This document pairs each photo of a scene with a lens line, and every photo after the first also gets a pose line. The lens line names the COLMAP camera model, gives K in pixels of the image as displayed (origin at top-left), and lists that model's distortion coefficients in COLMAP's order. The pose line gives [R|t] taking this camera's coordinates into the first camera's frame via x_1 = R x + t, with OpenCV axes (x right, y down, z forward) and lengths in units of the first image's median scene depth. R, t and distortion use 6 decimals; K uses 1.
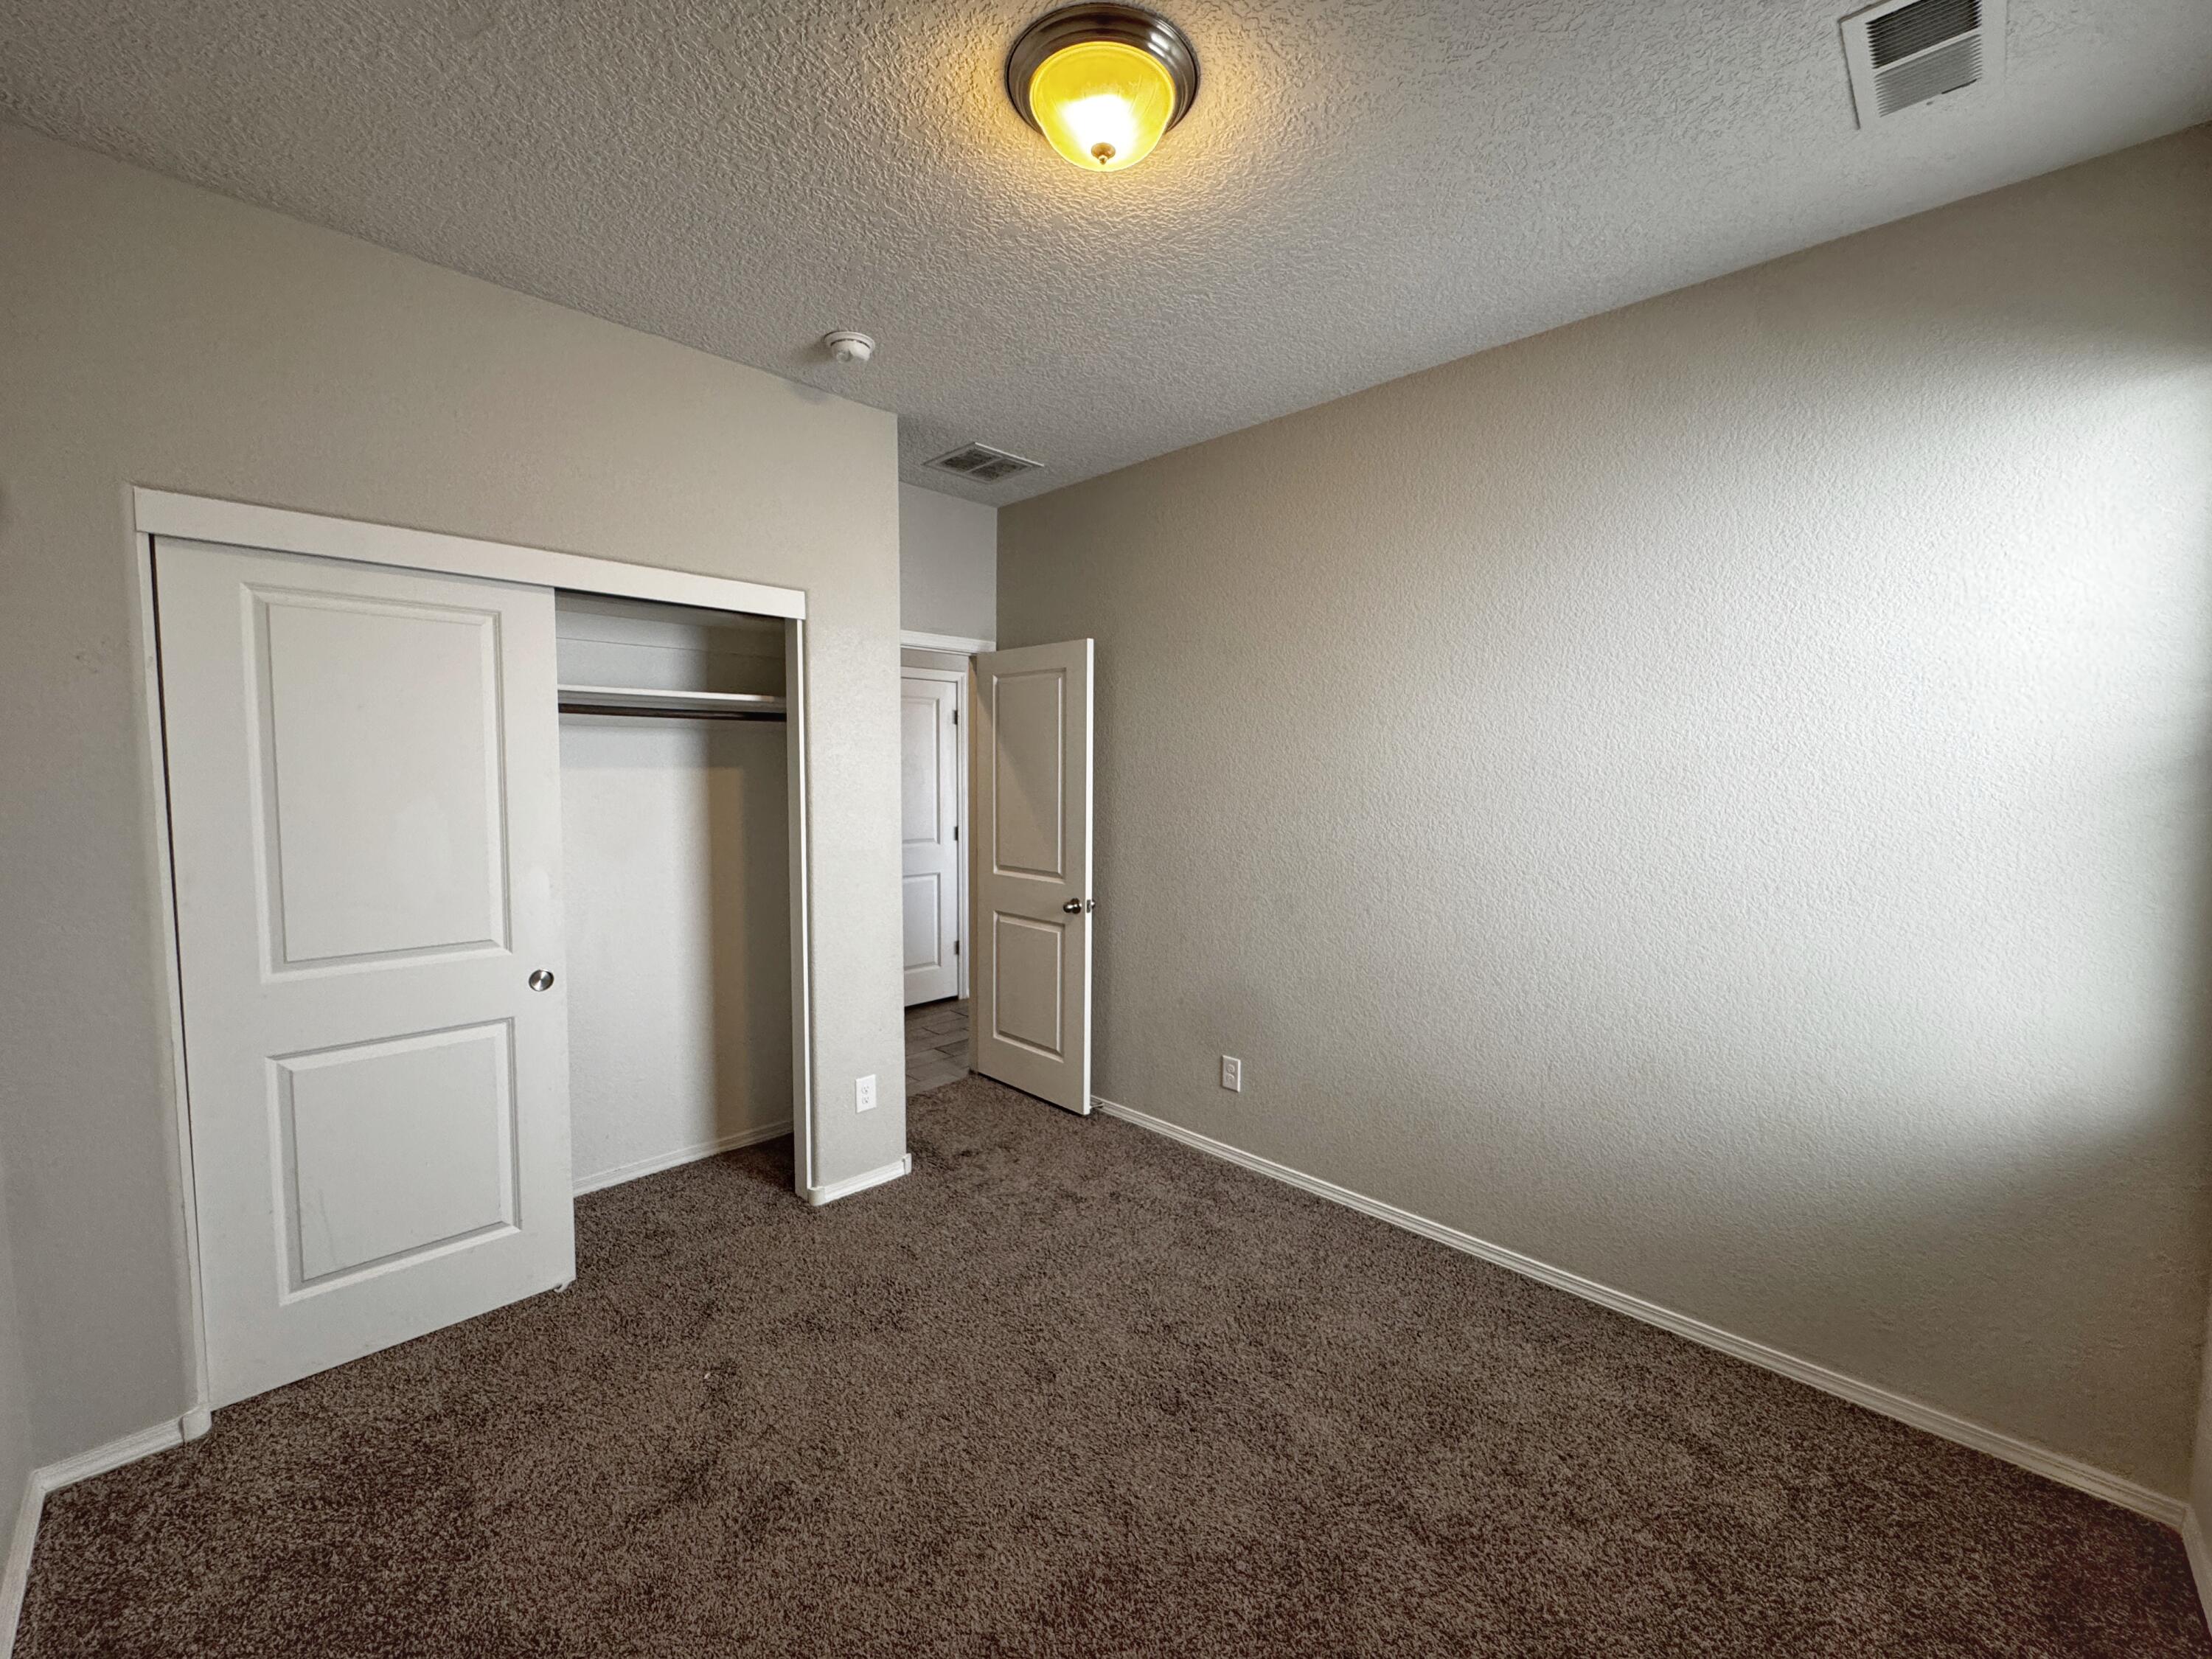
lens RADIAL K [[882.2, 0, 1106.0], [0, 882.2, 829.5], [0, 0, 1]] dist [-0.001543, 0.000153]
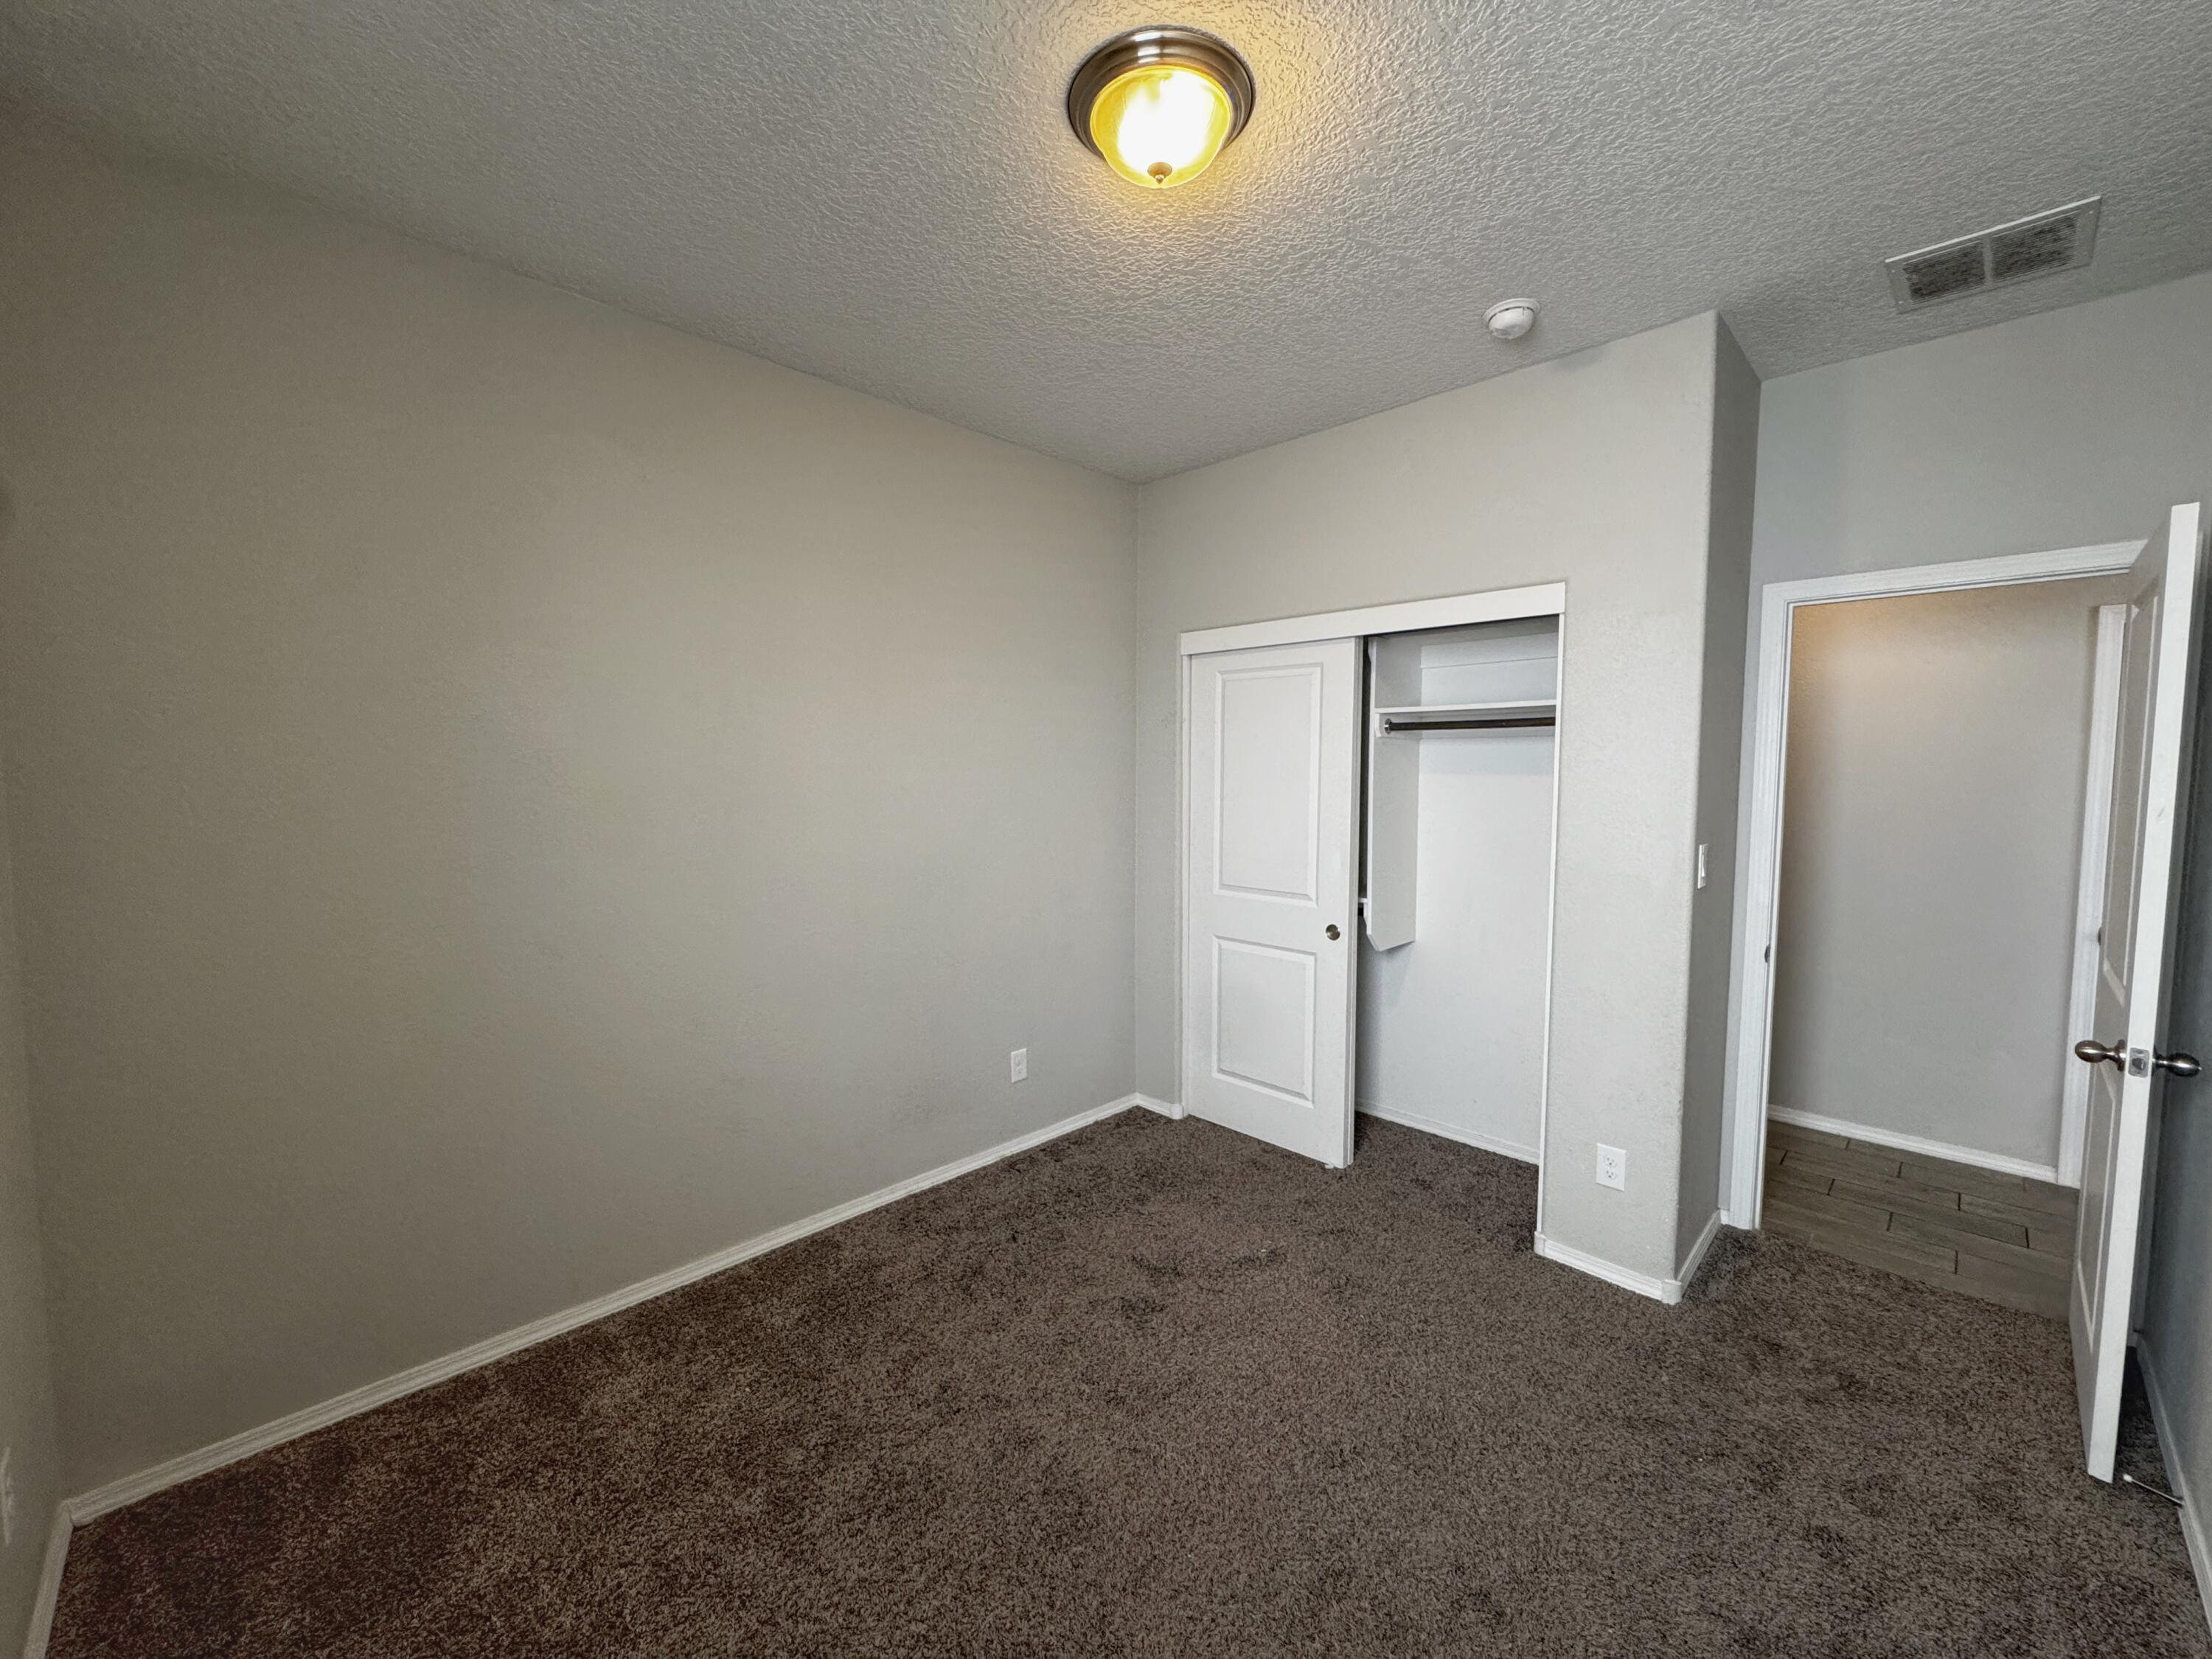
lens RADIAL K [[879.6, 0, 1106.5], [0, 879.6, 828.4], [0, 0, 1]] dist [-0.003169, 0.000644]
pose [[-0.006583, 0.060503, -0.998146, 0.565635], [-0.074546, 0.995361, 0.060825, -0.034563], [0.997196, 0.074808, -0.002042, 0.530187]]
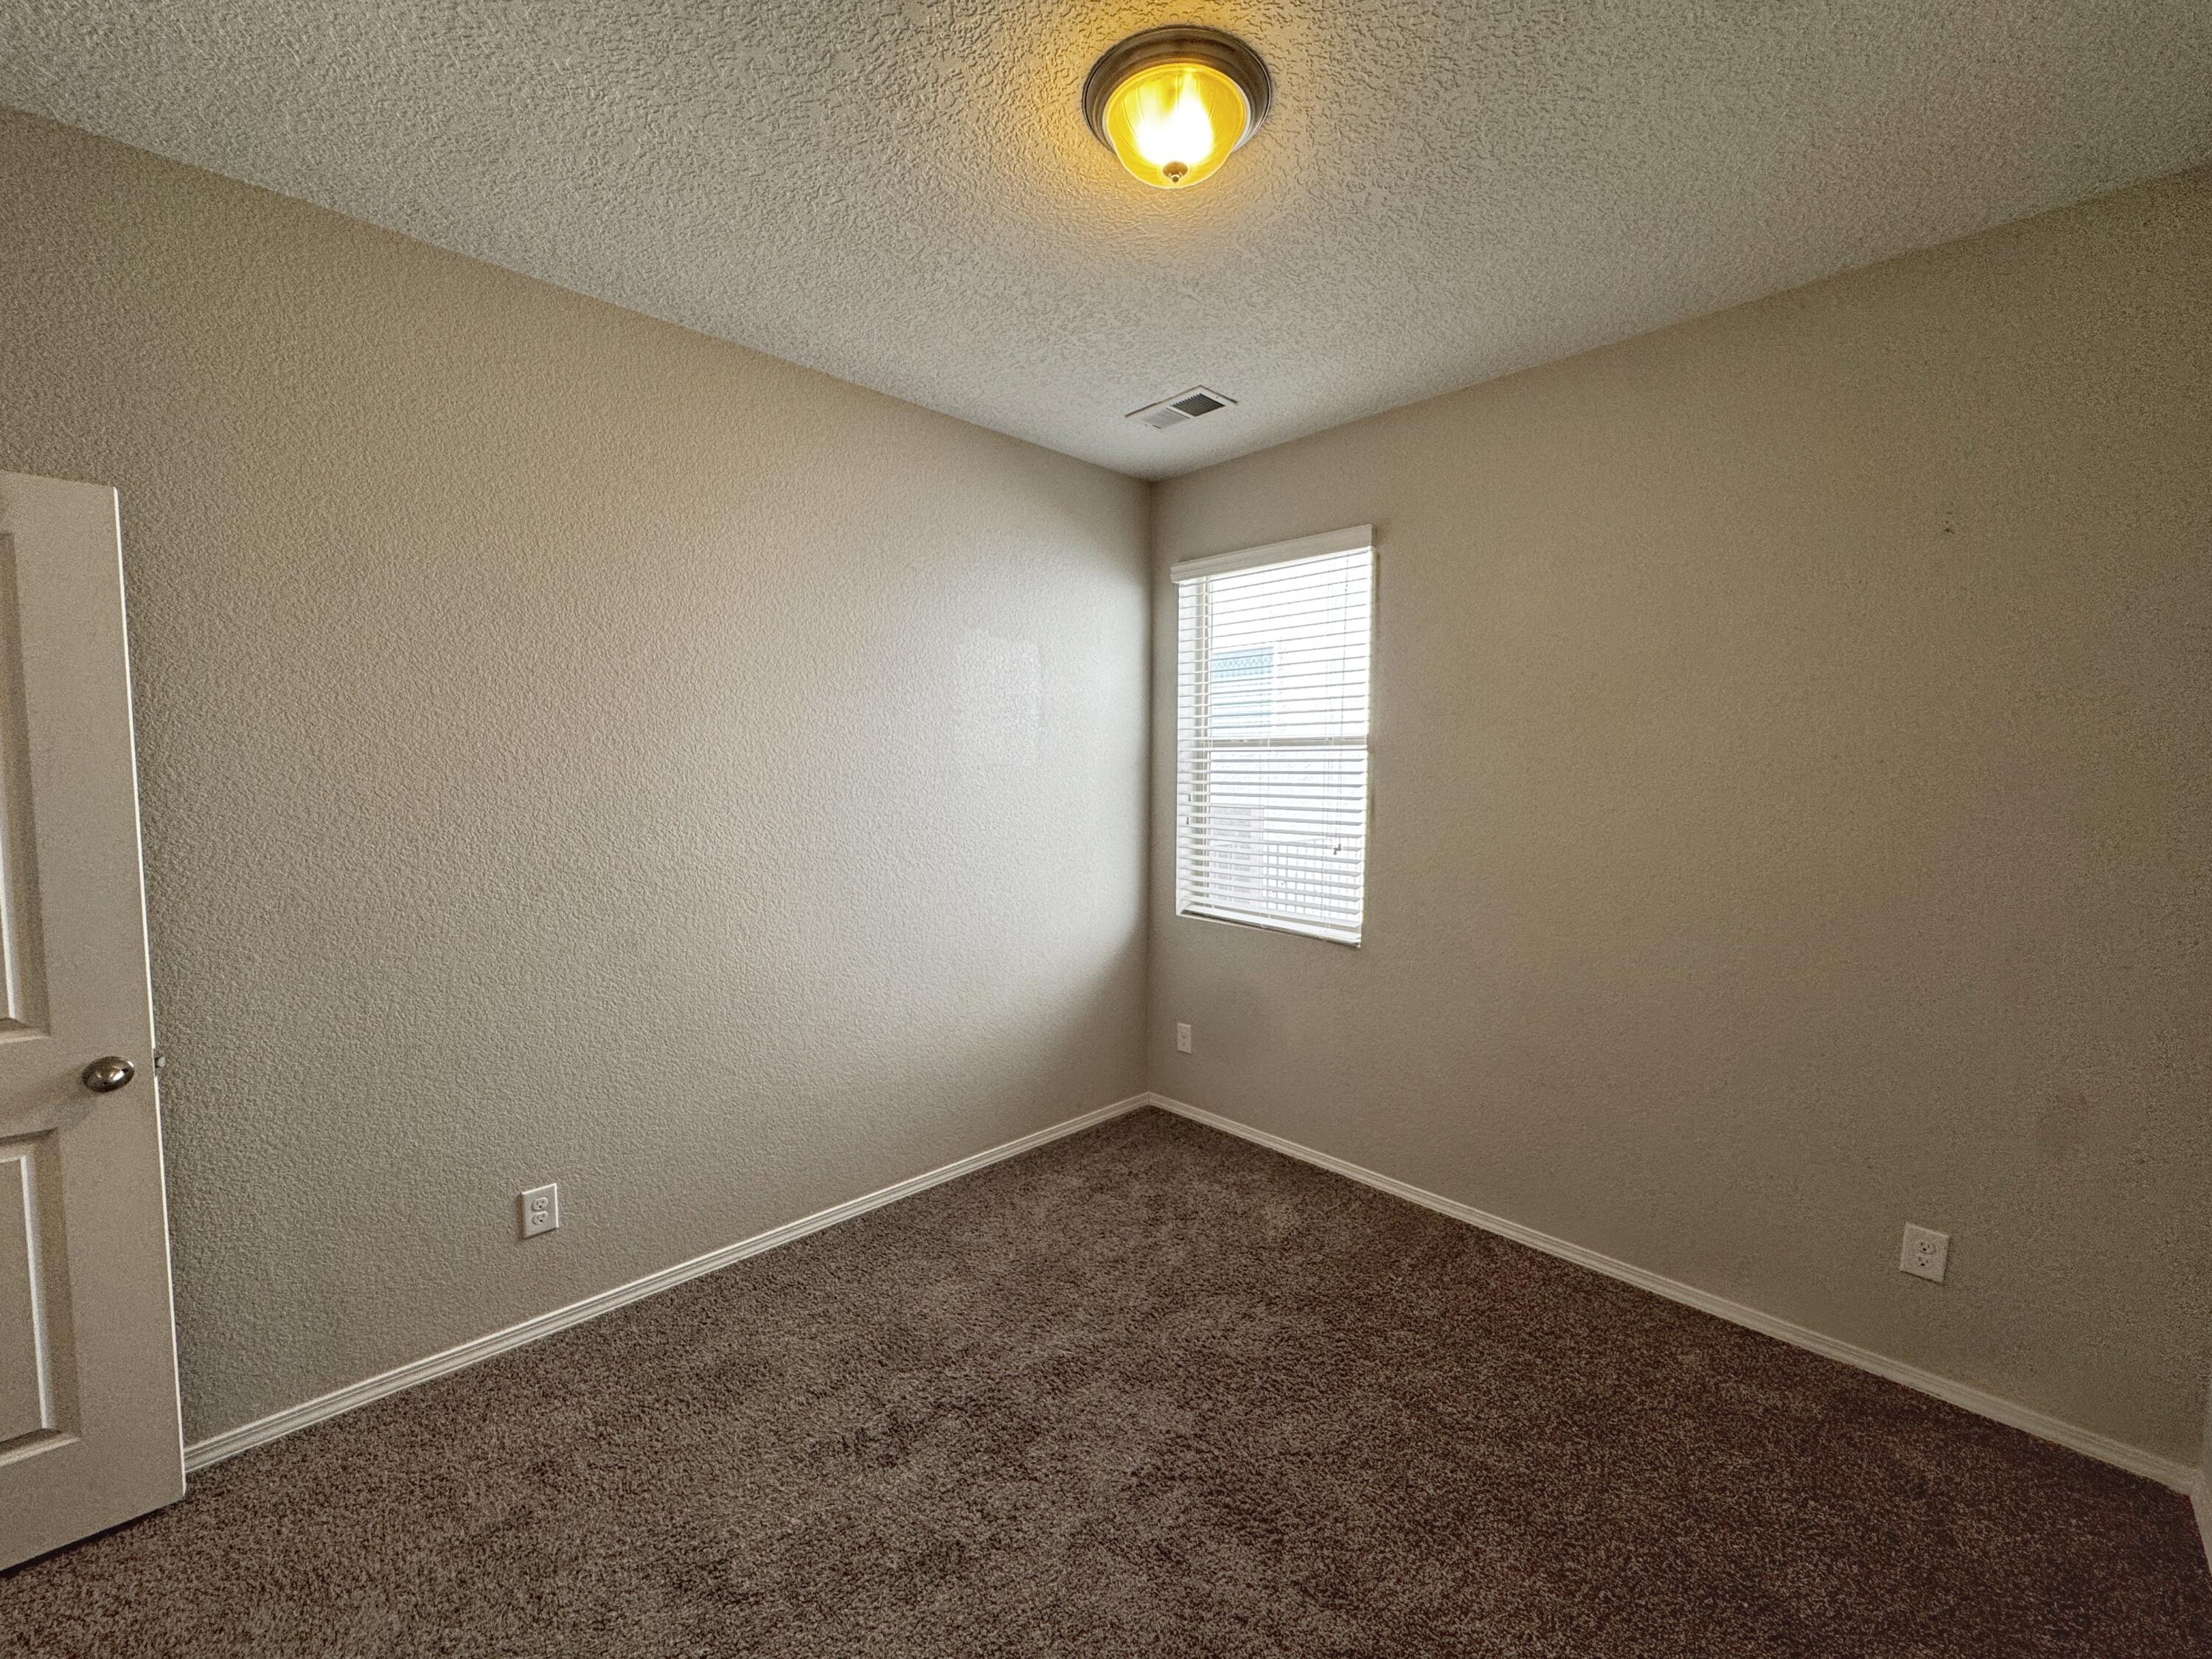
lens RADIAL K [[888.3, 0, 1103.5], [0, 888.3, 828.5], [0, 0, 1]] dist [-0.002533, 0.000561]
pose [[0.023415, -0.074837, 0.996921, -0.583137], [0.069341, 0.994914, 0.073058, -0.046302], [-0.997318, 0.067417, 0.028485, 0.587268]]
